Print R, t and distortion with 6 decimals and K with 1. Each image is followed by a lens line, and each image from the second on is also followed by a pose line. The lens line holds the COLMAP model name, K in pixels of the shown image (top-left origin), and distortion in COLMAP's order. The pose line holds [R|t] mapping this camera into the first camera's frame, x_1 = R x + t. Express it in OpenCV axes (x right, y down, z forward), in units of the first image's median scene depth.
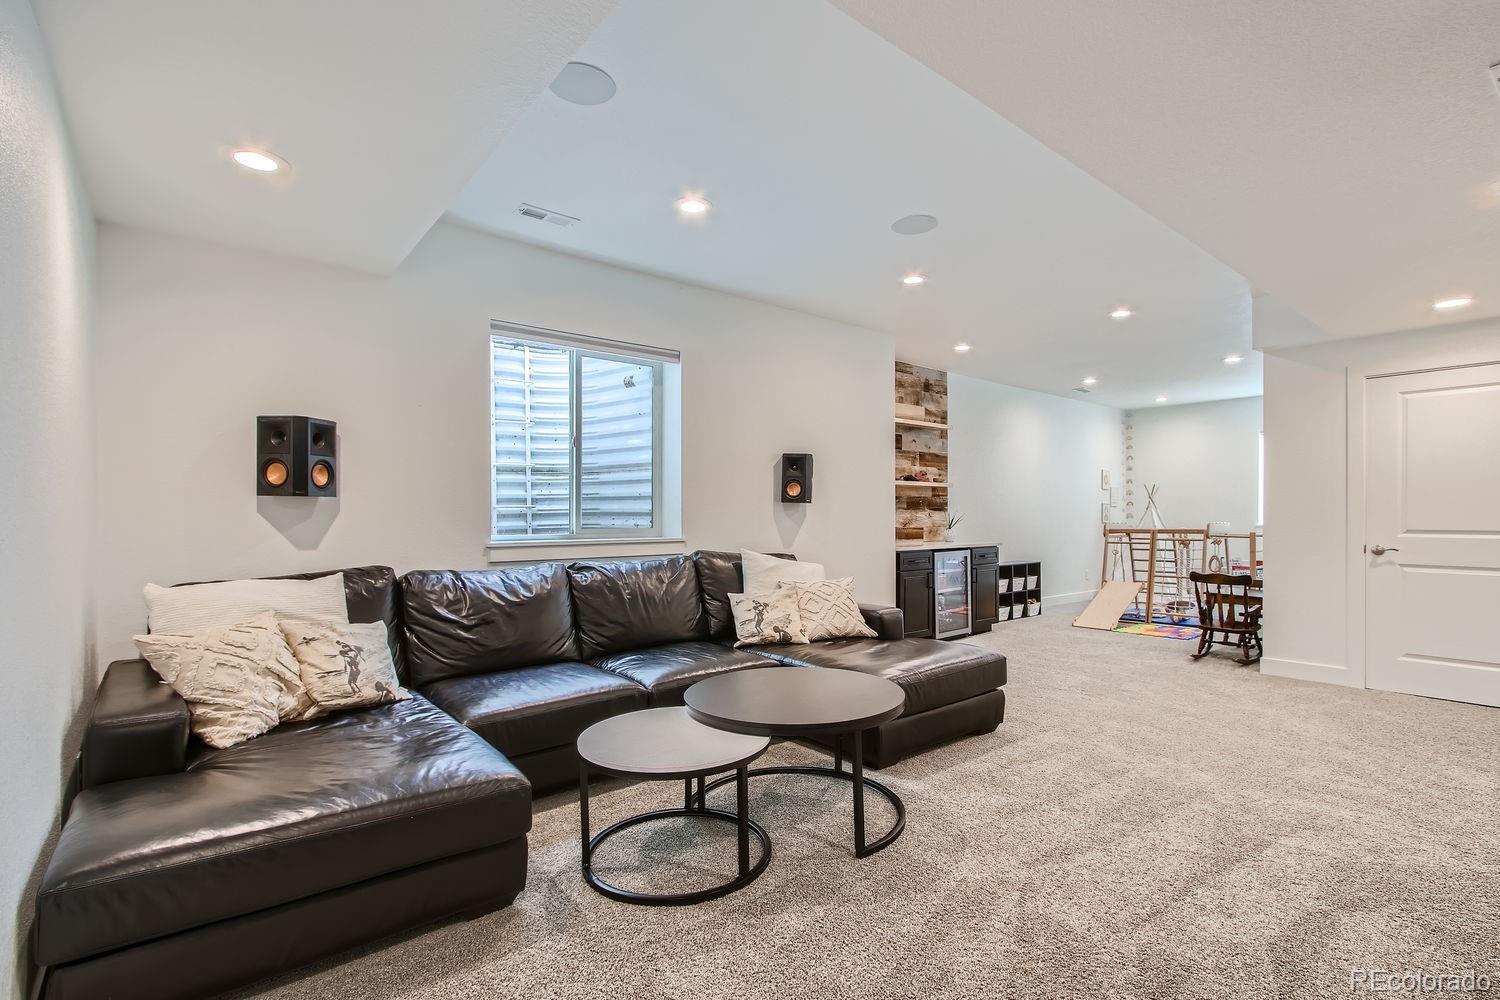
lens RADIAL K [[691.9, 0, 745.8], [0, 691.9, 514.5], [0, 0, 1]] dist [-0.015806, -0.000036]
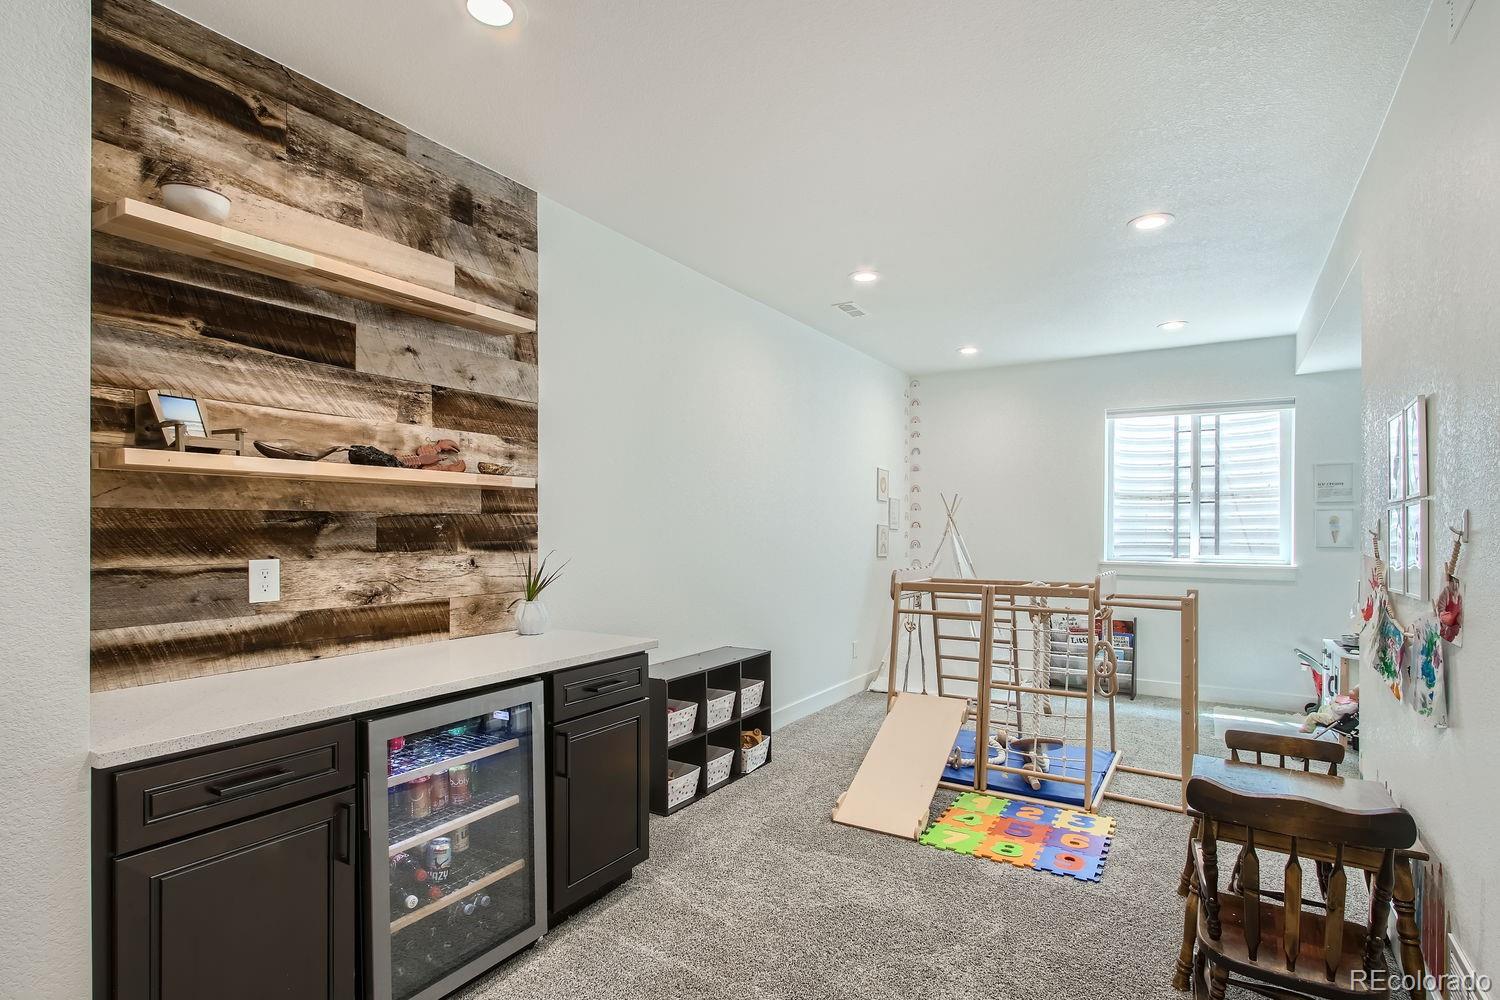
lens RADIAL K [[761.2, 0, 751.4], [0, 761.2, 508.0], [0, 0, 1]] dist [-0.001239, -0.000376]
pose [[0.944101, 0.012563, 0.329417, 0.266483], [-0.005355, 0.999726, -0.022777, -0.019901], [-0.329613, 0.019740, 0.943910, 0.560578]]
